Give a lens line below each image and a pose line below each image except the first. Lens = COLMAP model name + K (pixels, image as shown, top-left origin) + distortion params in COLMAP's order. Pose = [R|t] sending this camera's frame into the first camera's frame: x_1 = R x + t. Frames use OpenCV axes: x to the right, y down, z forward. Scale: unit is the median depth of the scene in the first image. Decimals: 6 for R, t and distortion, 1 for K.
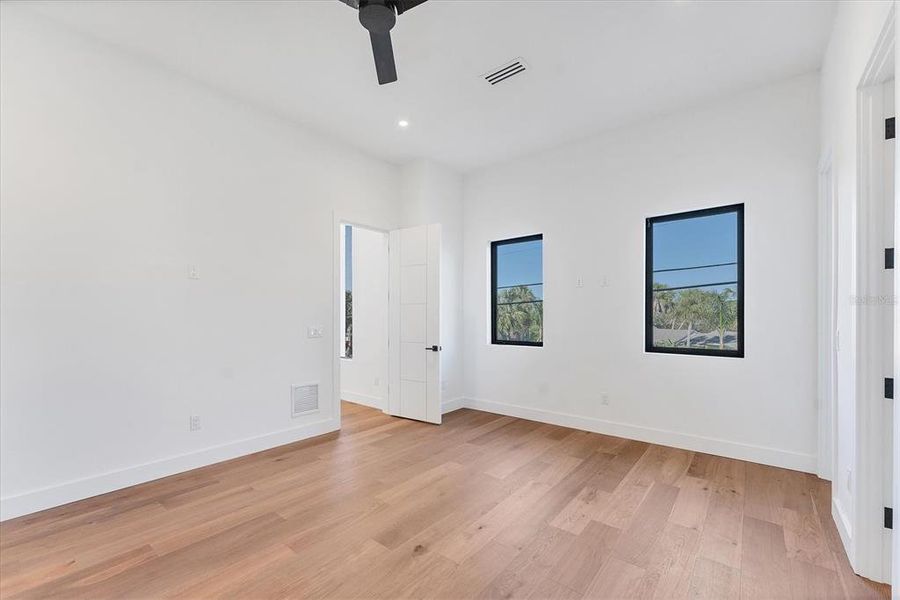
lens RADIAL K [[379.0, 0, 435.3], [0, 379.0, 309.1], [0, 0, 1]] dist [0.032879, -0.000036]
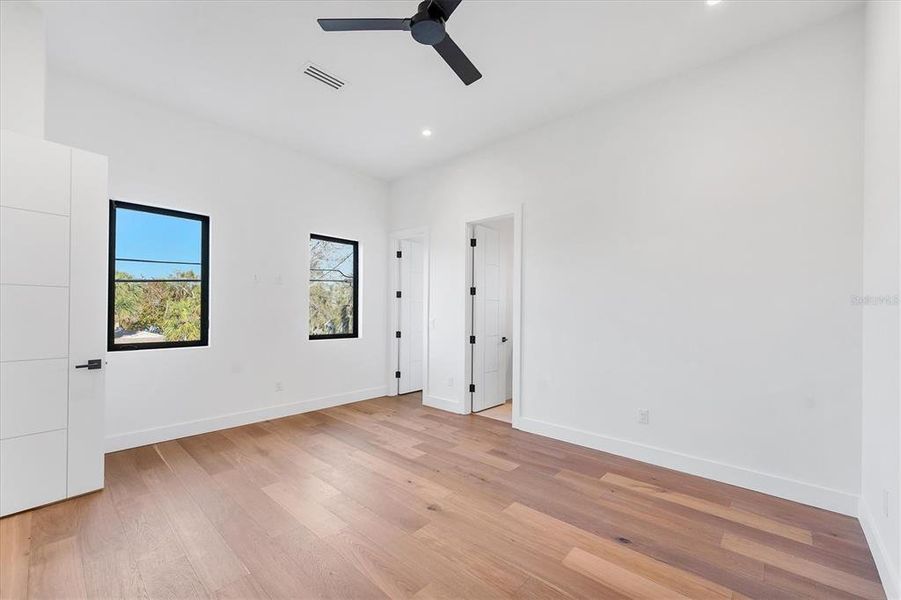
lens RADIAL K [[366.8, 0, 452.8], [0, 366.8, 302.6], [0, 0, 1]] dist [-0.002440, -0.000271]
pose [[0.036155, 0.026326, 0.998999, -0.597692], [-0.026287, 0.999332, -0.025383, 0.008180], [-0.999000, -0.025343, 0.036823, 0.459152]]
